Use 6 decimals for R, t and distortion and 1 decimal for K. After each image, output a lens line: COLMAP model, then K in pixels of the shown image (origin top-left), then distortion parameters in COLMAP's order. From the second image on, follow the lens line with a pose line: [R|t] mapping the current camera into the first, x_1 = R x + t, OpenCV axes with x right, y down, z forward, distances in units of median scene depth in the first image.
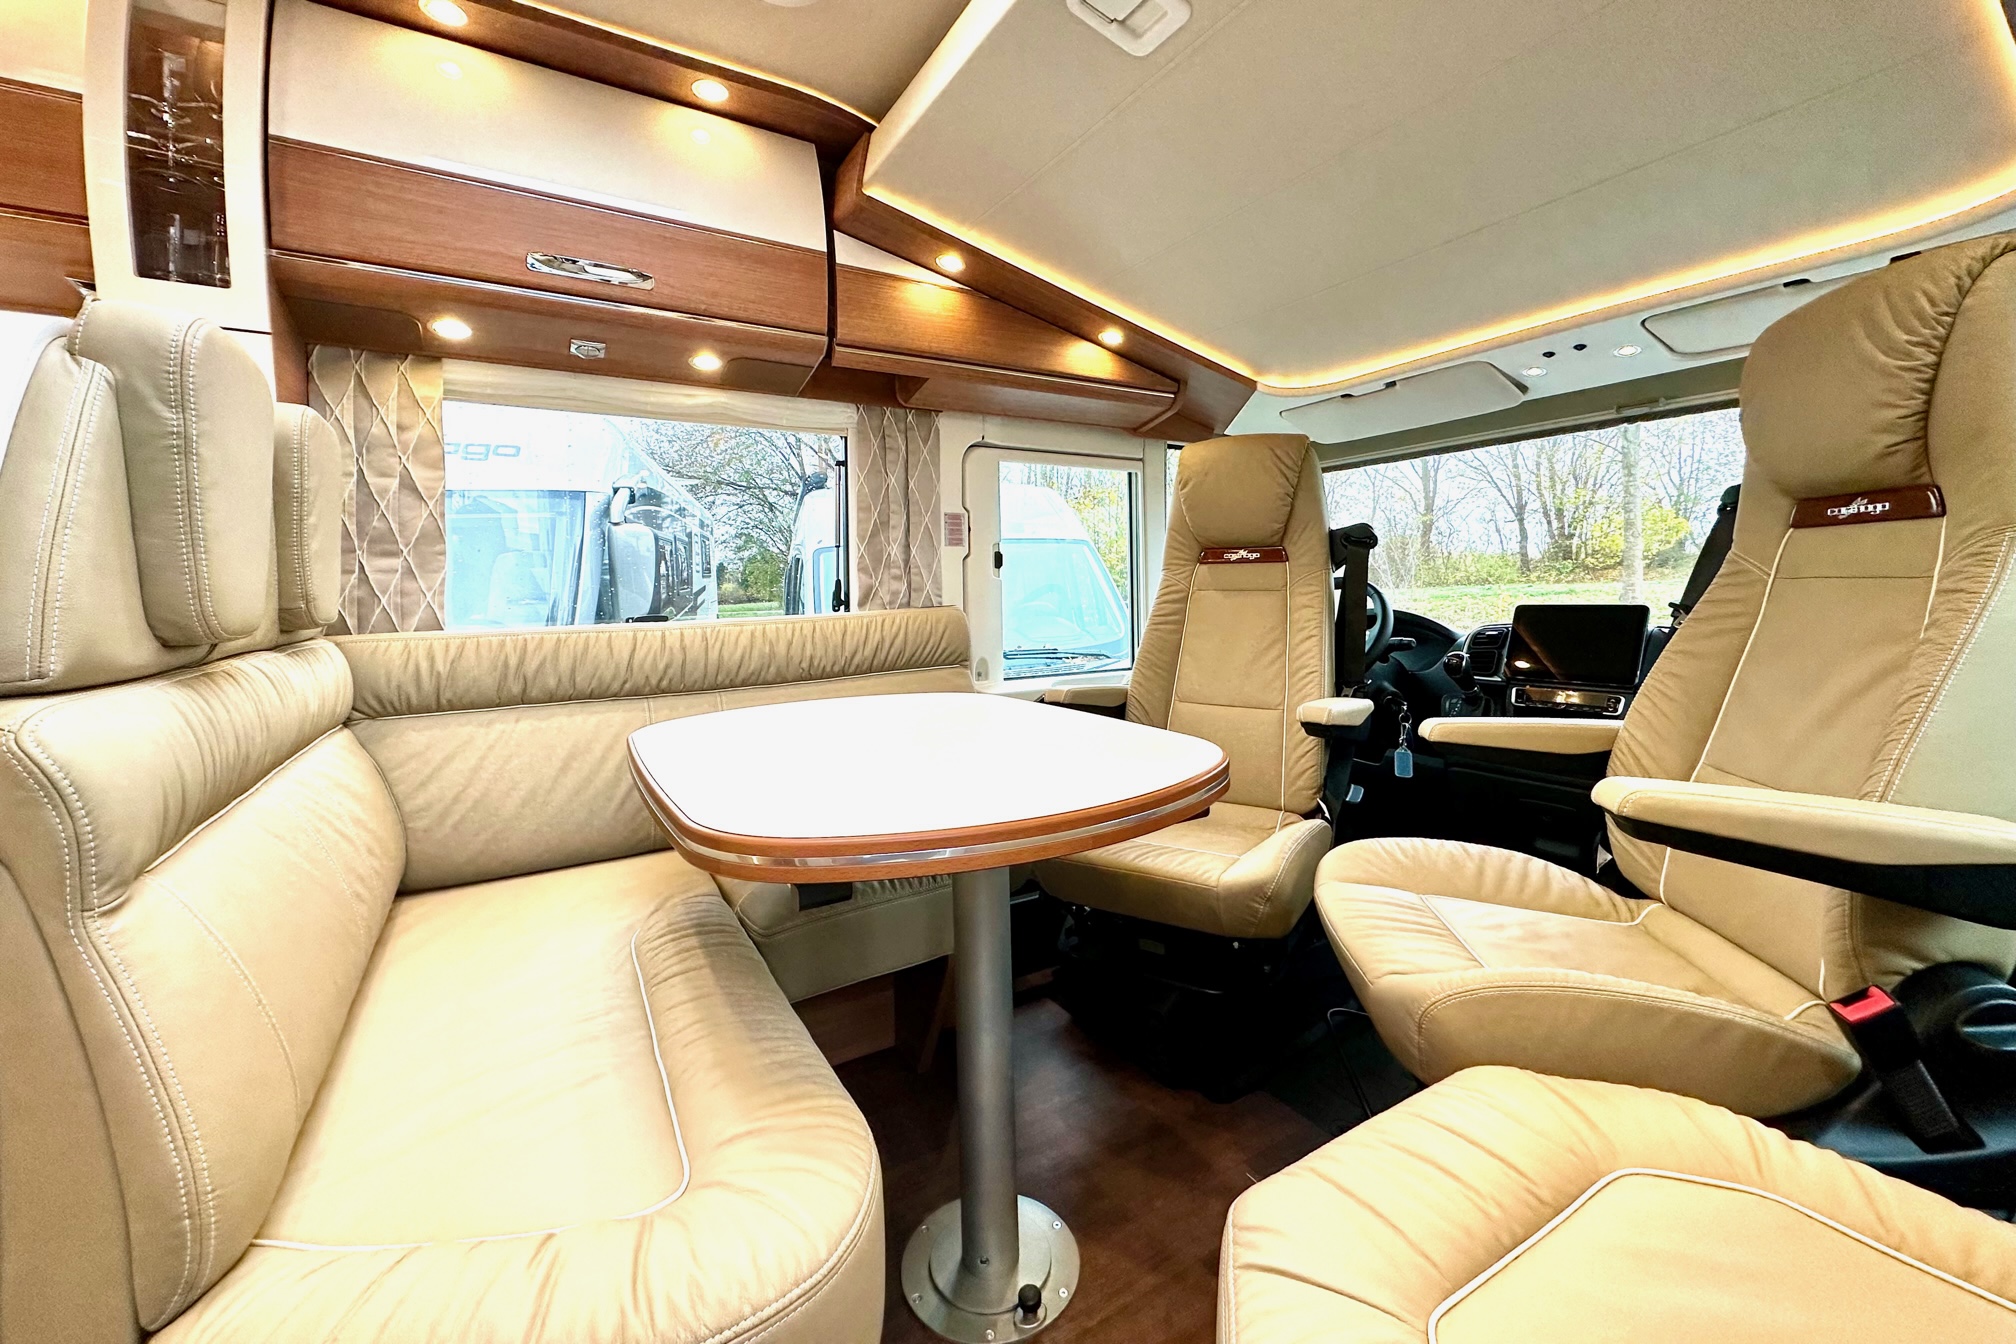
lens RADIAL K [[800.5, 0, 1004.4], [0, 800.5, 590.7], [0, 0, 1]] dist [0.002198, -0.000546]
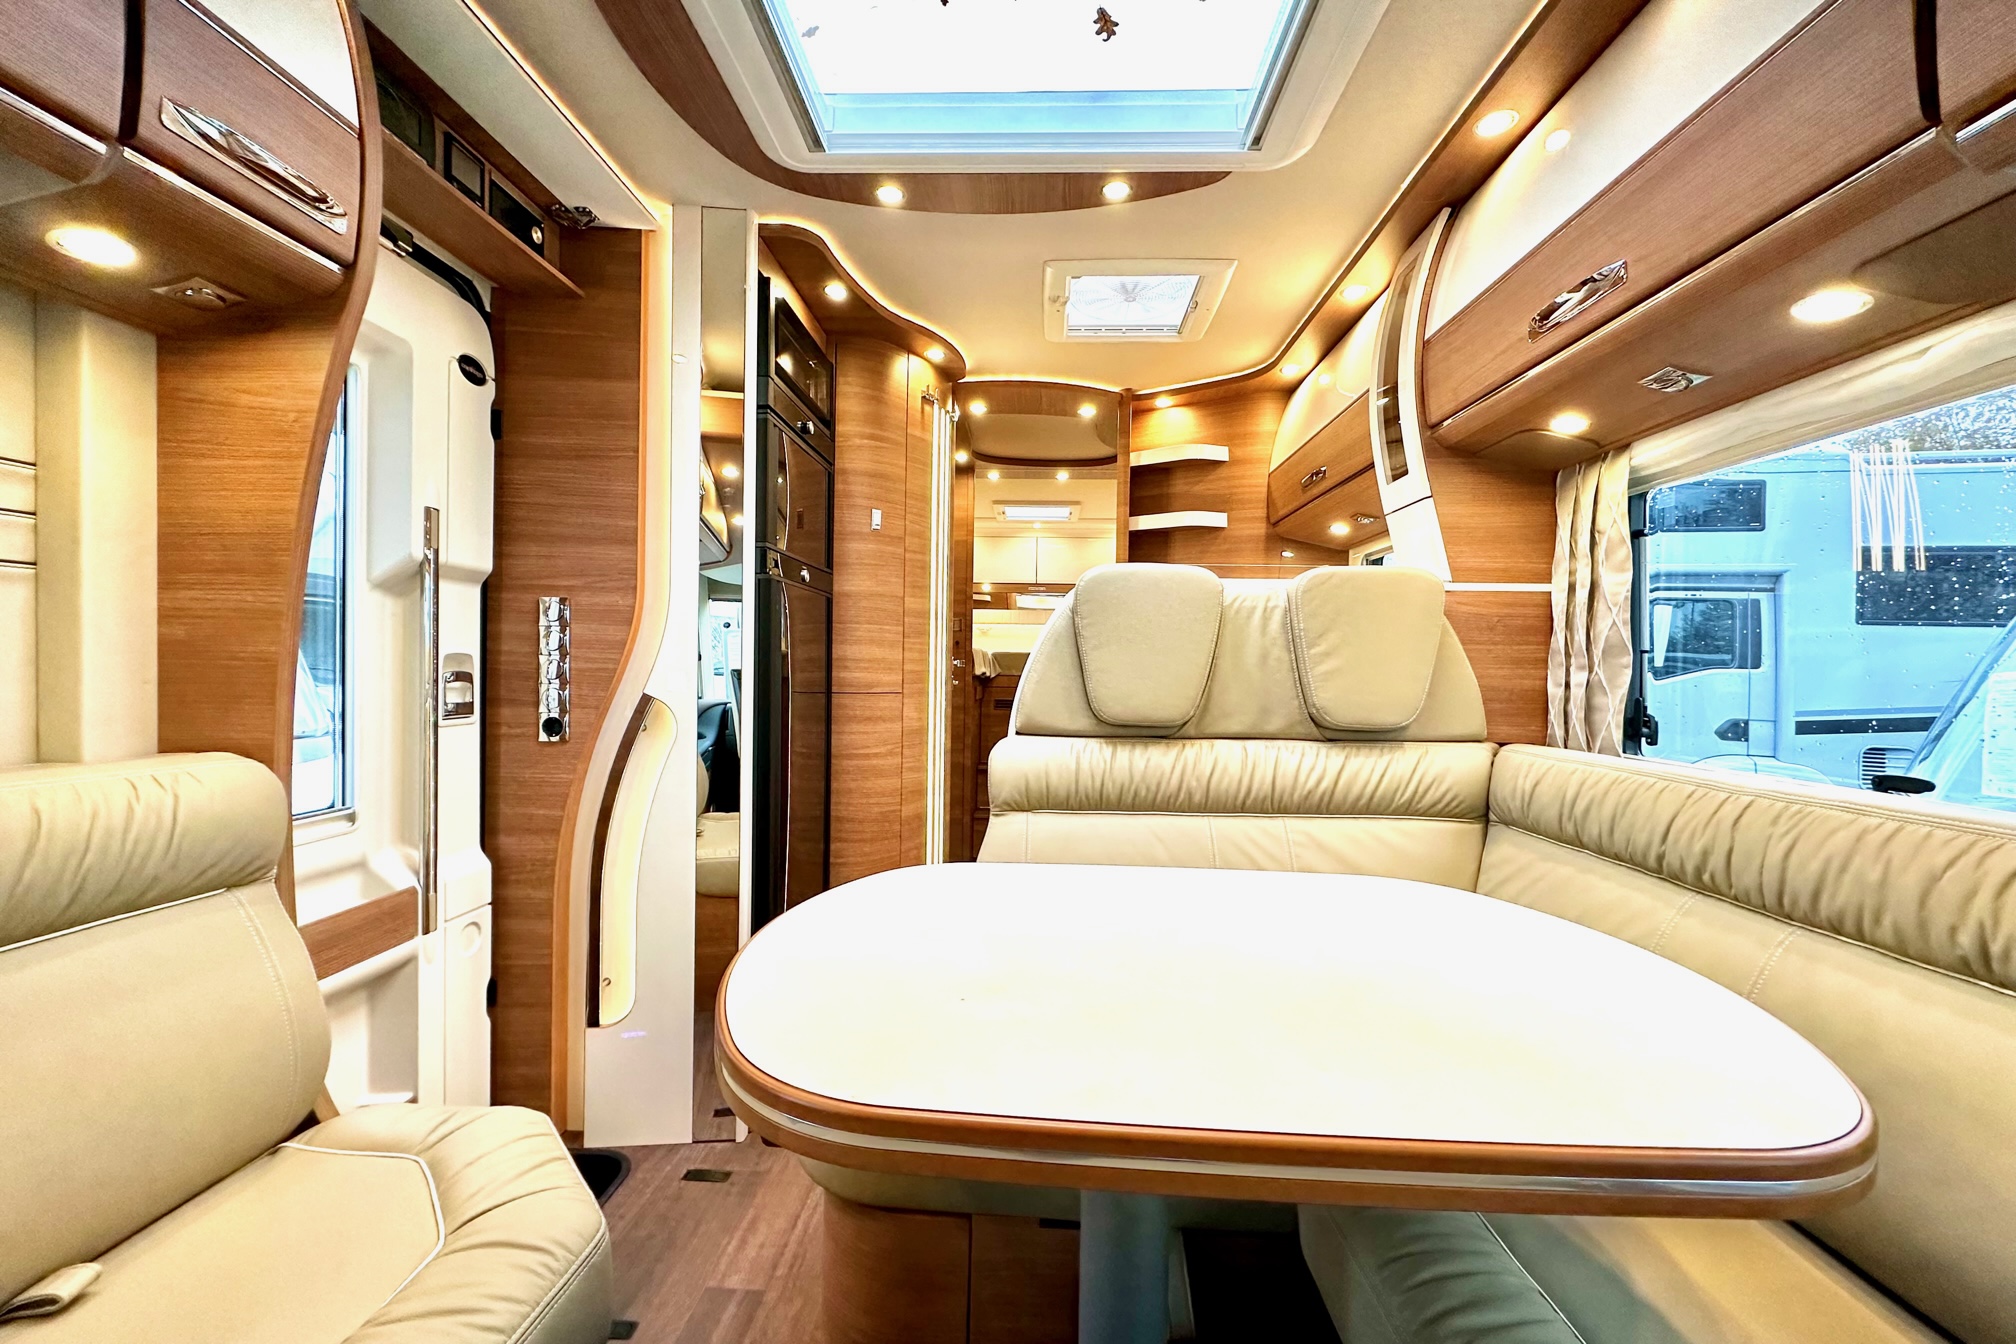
lens RADIAL K [[800.5, 0, 1002.4], [0, 800.5, 667.9], [0, 0, 1]] dist [0.002198, -0.000546]
pose [[-0.558555, 0.012409, -0.829374, 0.338369], [-0.009127, 0.999736, 0.021105, -0.047681], [0.829417, 0.019358, -0.558295, 0.766189]]
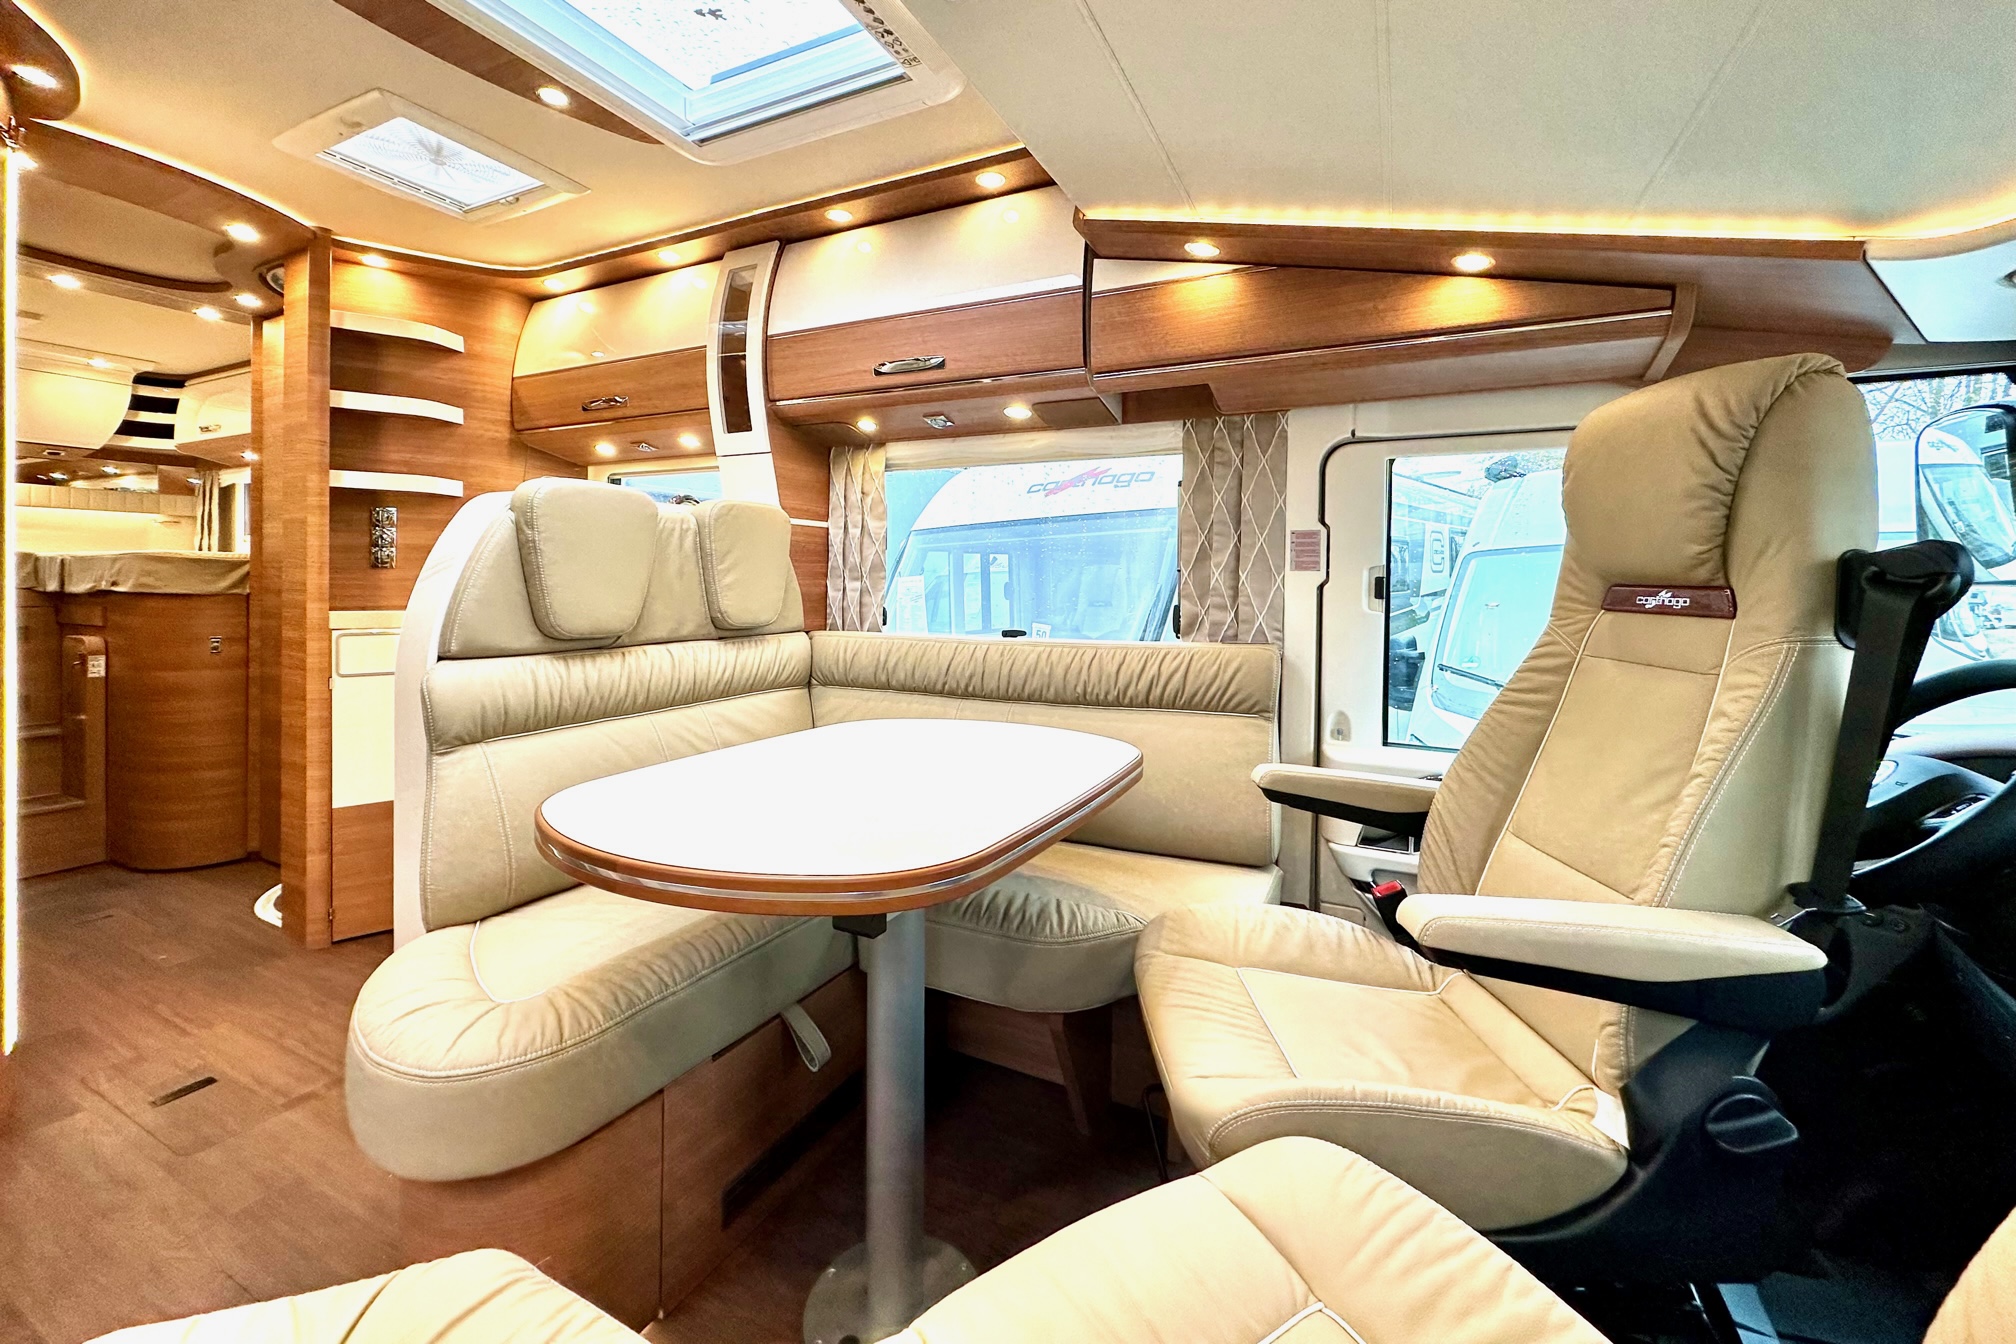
lens RADIAL K [[800.5, 0, 1015.4], [0, 800.5, 586.3], [0, 0, 1]] dist [0.002198, -0.000546]
pose [[0.539435, 0.030240, -0.841484, 0.533246], [-0.024483, 0.999496, 0.020223, -0.055679], [0.841671, 0.009693, 0.539904, 0.348691]]
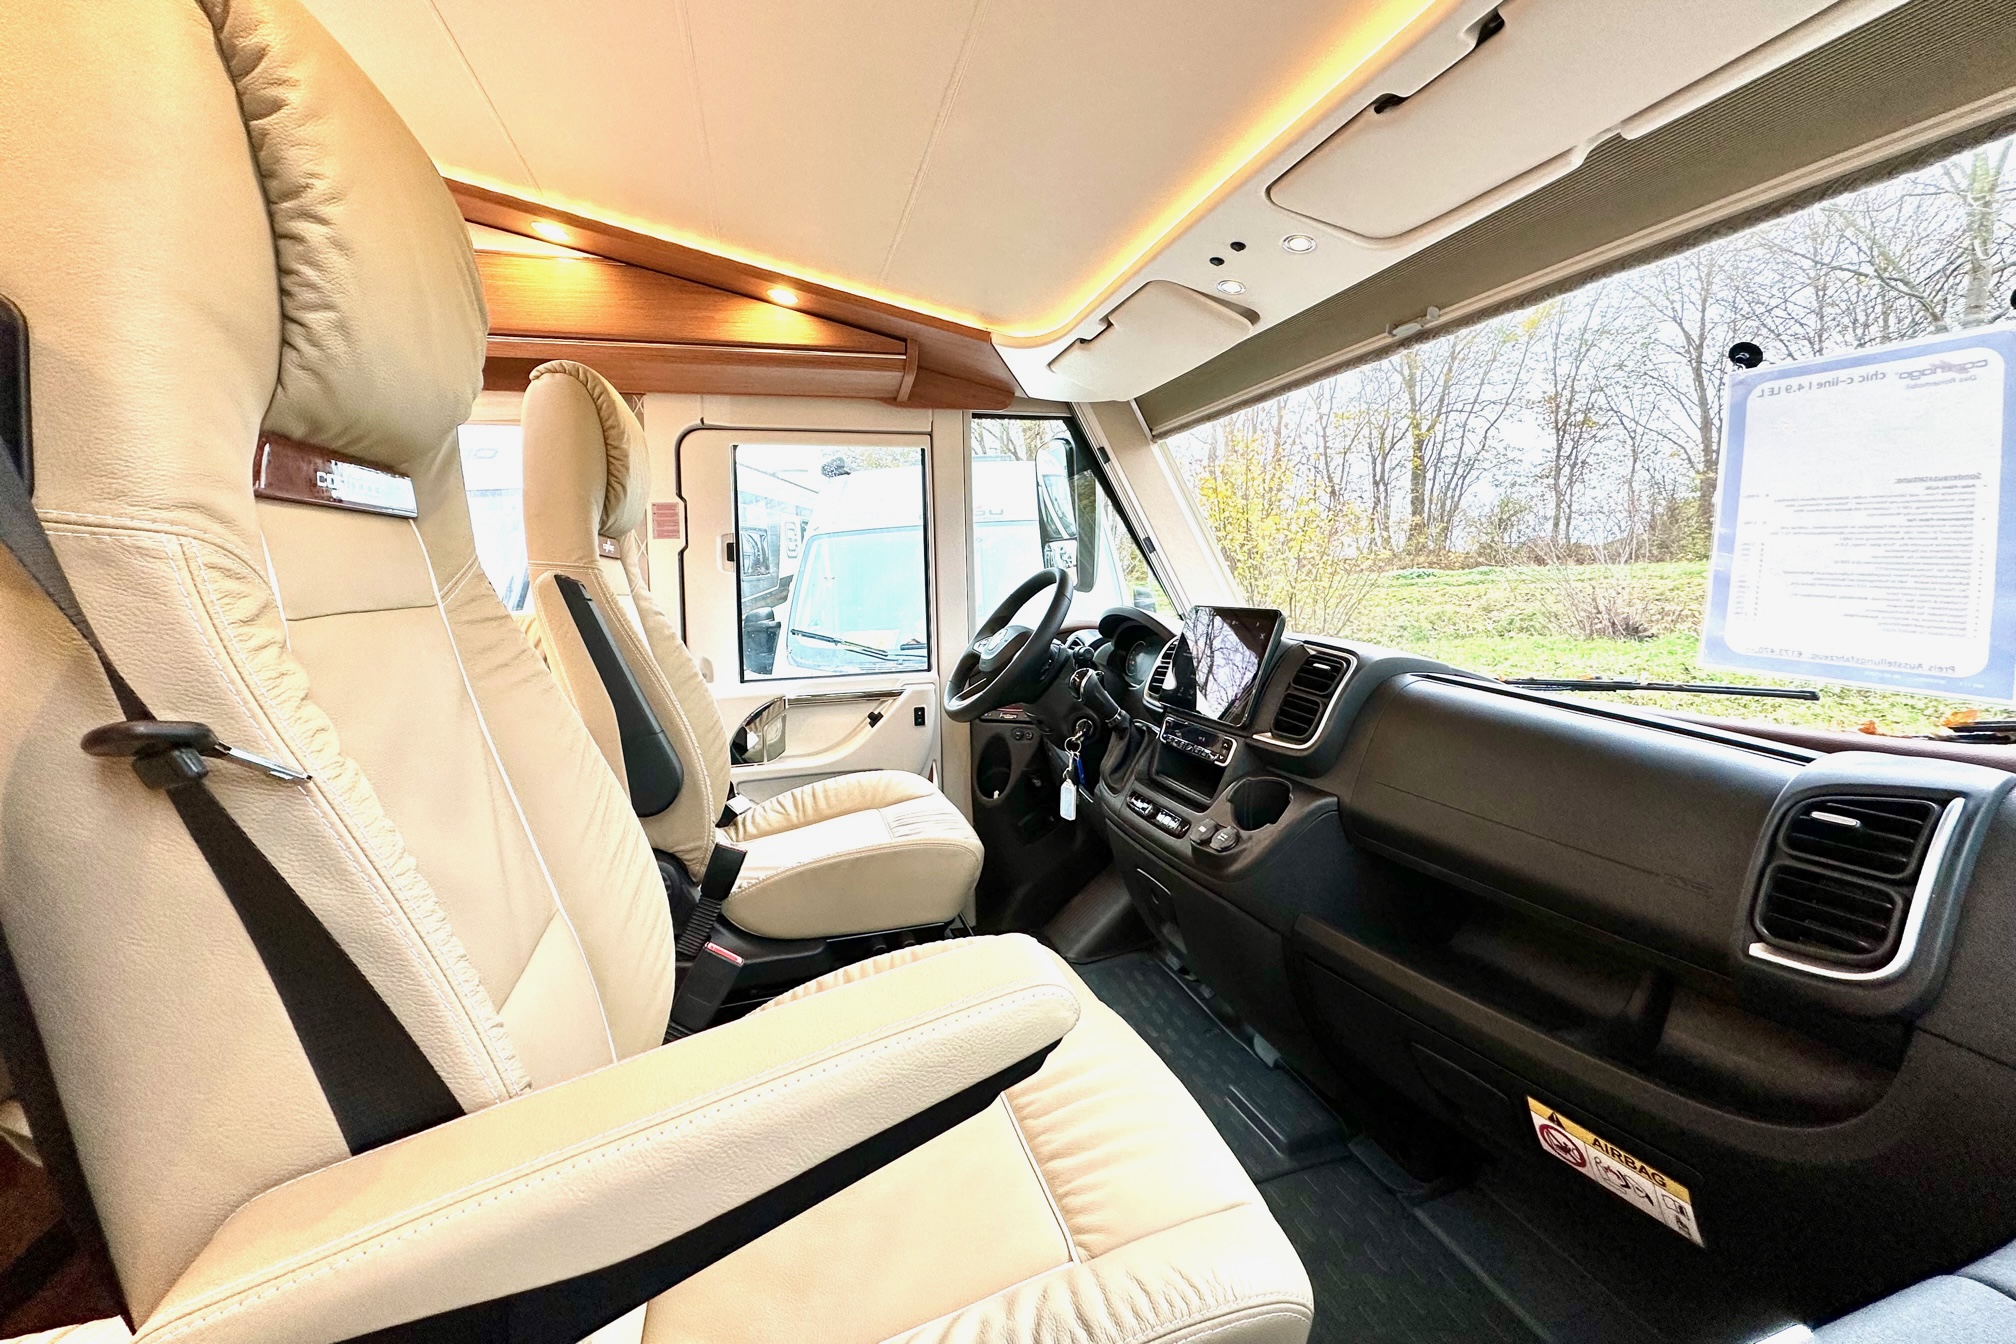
lens RADIAL K [[800.5, 0, 1015.3], [0, 800.5, 583.4], [0, 0, 1]] dist [0.002198, -0.000546]
pose [[0.967956, -0.006949, -0.251025, 0.639612], [0.011215, 0.999816, 0.015566, -0.015448], [0.250871, -0.017883, 0.967855, 0.228718]]
